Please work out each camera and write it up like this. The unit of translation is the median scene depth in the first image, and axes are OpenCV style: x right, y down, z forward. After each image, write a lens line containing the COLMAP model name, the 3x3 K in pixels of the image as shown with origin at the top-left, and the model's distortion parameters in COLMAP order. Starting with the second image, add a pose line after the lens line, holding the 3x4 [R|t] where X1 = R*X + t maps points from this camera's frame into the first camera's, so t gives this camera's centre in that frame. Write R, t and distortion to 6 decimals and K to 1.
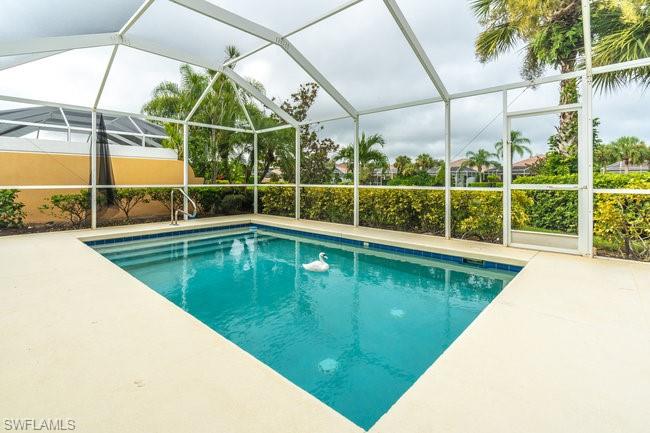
lens RADIAL K [[309.0, 0, 326.7], [0, 309.0, 180.0], [0, 0, 1]] dist [-0.001654, -0.000105]
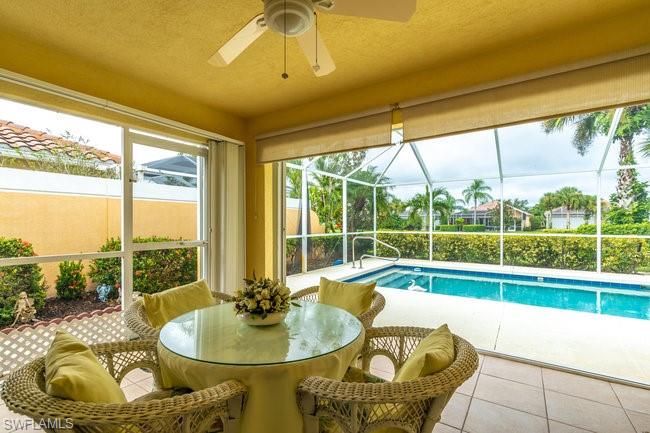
lens RADIAL K [[299.6, 0, 326.5], [0, 299.6, 224.1], [0, 0, 1]] dist [0.000193, 0.000204]
pose [[0.988206, -0.003706, 0.153085, -0.670404], [0.002440, 0.999961, 0.008454, -0.026366], [-0.153111, -0.007981, 0.988177, -0.082957]]
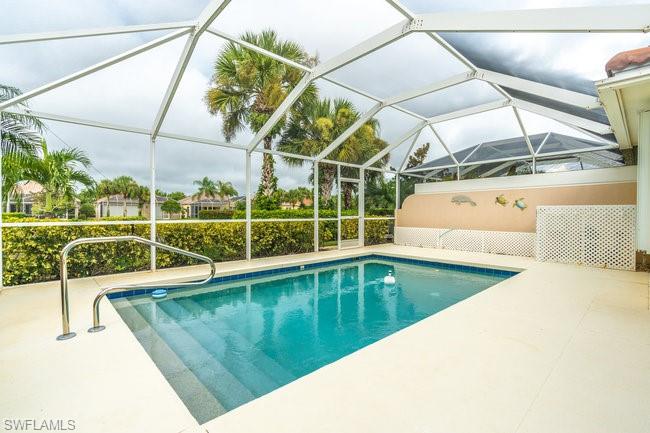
lens RADIAL K [[298.6, 0, 309.8], [0, 298.6, 215.4], [0, 0, 1]] dist [-0.000722, 0.000048]
pose [[0.101772, -0.011385, 0.994743, -0.714629], [-0.008540, 0.999888, 0.012318, -0.007275], [-0.994771, -0.009748, 0.101664, 0.592740]]
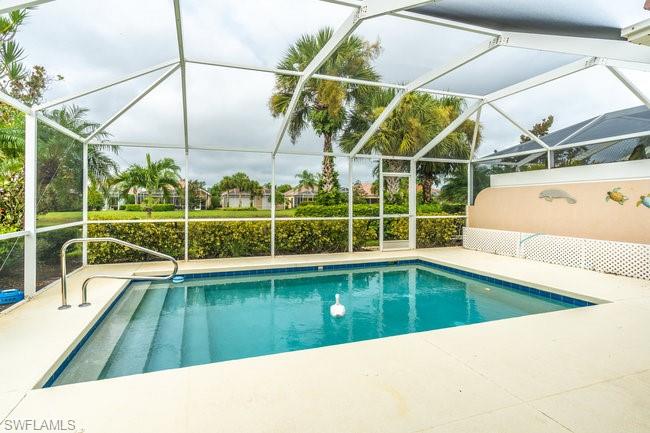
lens RADIAL K [[300.8, 0, 288.4], [0, 300.8, 201.5], [0, 0, 1]] dist [0.000632, 0.000785]
pose [[0.506677, 0.000191, 0.862136, -0.650397], [-0.005197, 0.999982, 0.002833, -0.036177], [-0.862121, -0.005916, 0.506669, 0.360612]]
